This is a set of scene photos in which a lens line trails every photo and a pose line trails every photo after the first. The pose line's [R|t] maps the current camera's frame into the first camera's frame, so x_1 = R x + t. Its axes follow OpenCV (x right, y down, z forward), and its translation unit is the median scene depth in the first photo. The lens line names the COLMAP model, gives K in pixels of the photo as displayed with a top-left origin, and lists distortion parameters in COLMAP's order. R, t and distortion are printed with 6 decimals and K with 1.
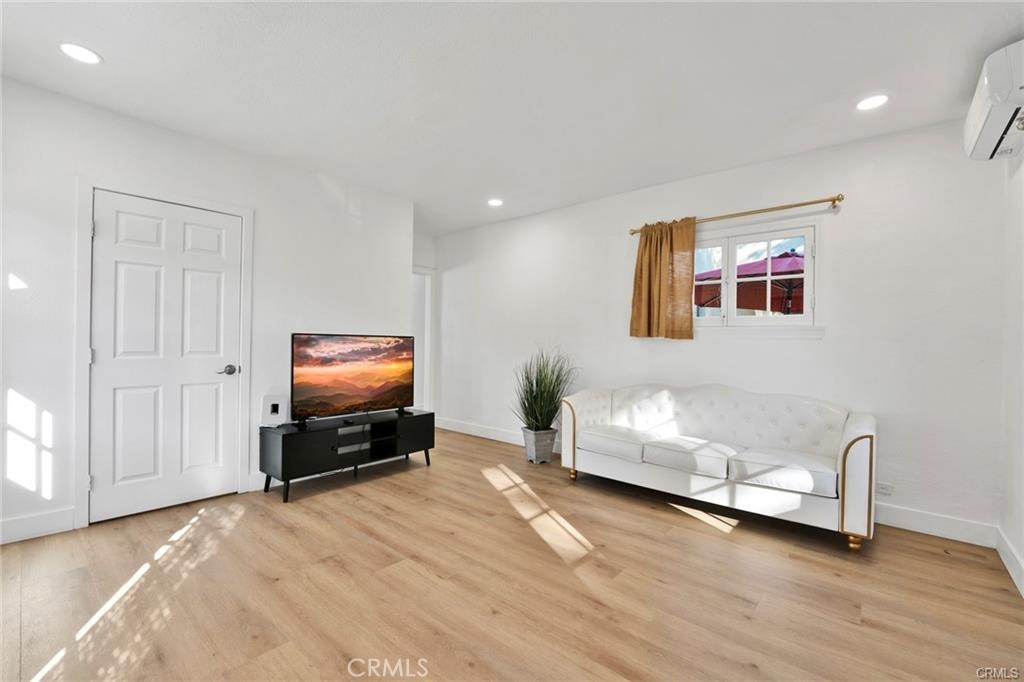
lens RADIAL K [[427.4, 0, 530.7], [0, 427.4, 343.2], [0, 0, 1]] dist [-0.001878, -0.000224]
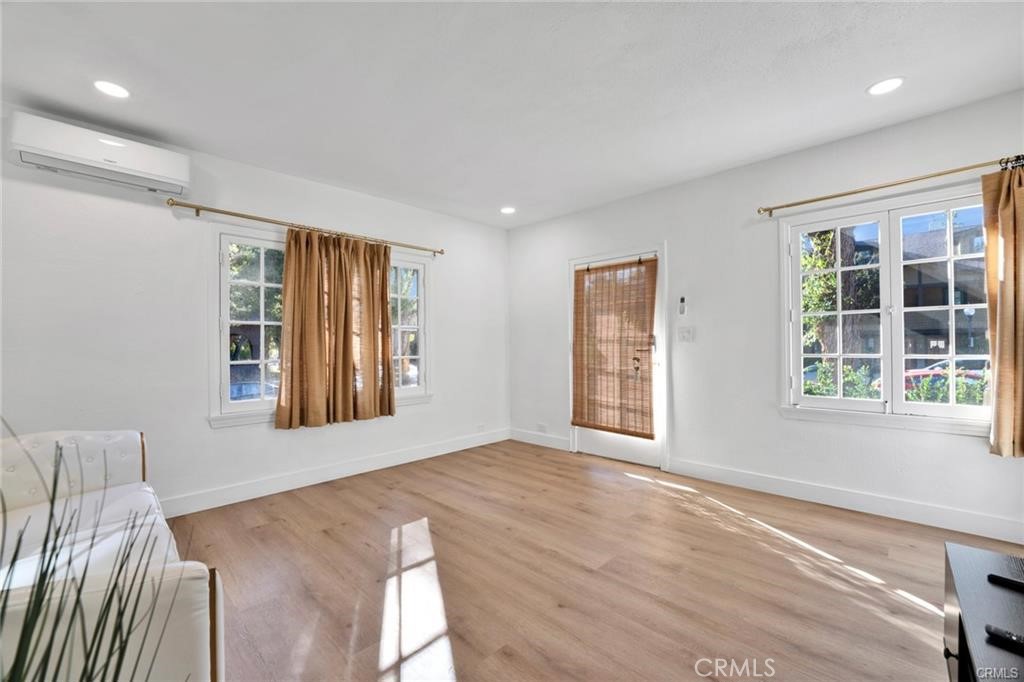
lens RADIAL K [[427.4, 0, 530.7], [0, 427.4, 343.2], [0, 0, 1]] dist [-0.001878, -0.000224]
pose [[-0.997667, -0.007605, 0.067844, -0.204096], [-0.008159, 0.999936, -0.007887, 0.001584], [-0.067779, -0.008422, -0.997665, 1.976525]]
